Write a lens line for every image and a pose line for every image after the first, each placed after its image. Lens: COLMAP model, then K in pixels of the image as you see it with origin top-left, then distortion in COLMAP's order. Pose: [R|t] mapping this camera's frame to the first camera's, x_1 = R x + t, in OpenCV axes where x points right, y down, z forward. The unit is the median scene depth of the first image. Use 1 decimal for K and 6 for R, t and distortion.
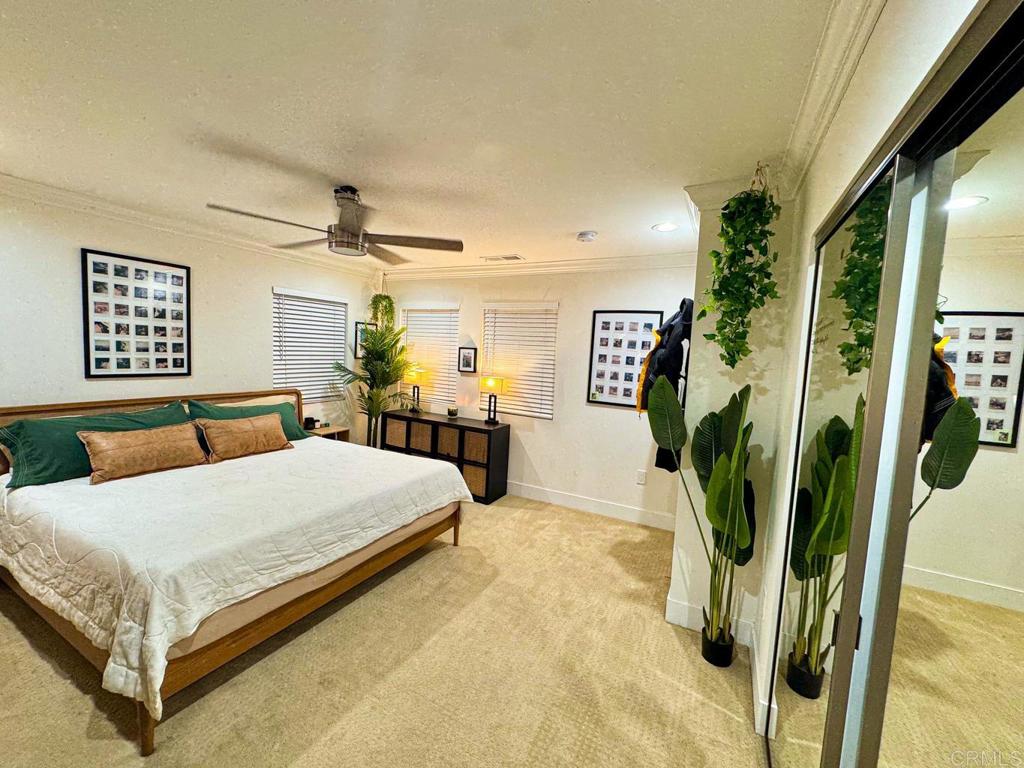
lens RADIAL K [[411.0, 0, 512.0], [0, 411.0, 384.0], [0, 0, 1]] dist [-0.001438, -0.000079]
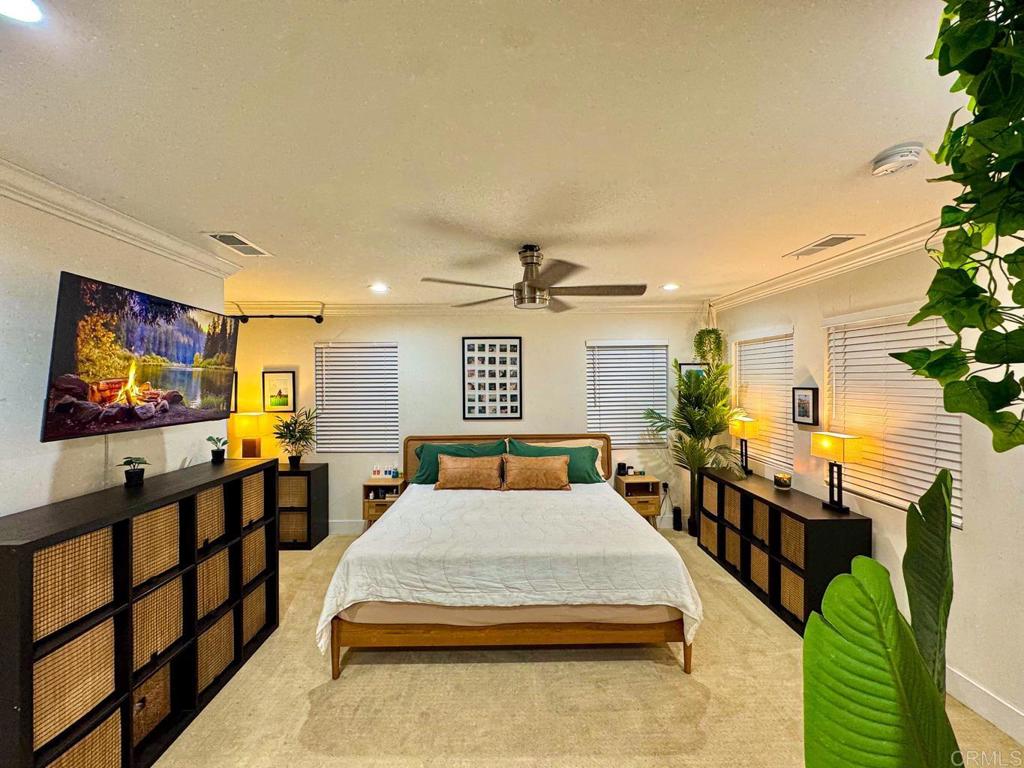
lens RADIAL K [[411.0, 0, 512.0], [0, 411.0, 384.0], [0, 0, 1]] dist [-0.001438, -0.000079]
pose [[0.476837, -0.044060, -0.877887, 0.373707], [-0.039602, 0.996652, -0.071531, -0.039922], [0.878099, 0.068874, 0.473496, 0.378243]]
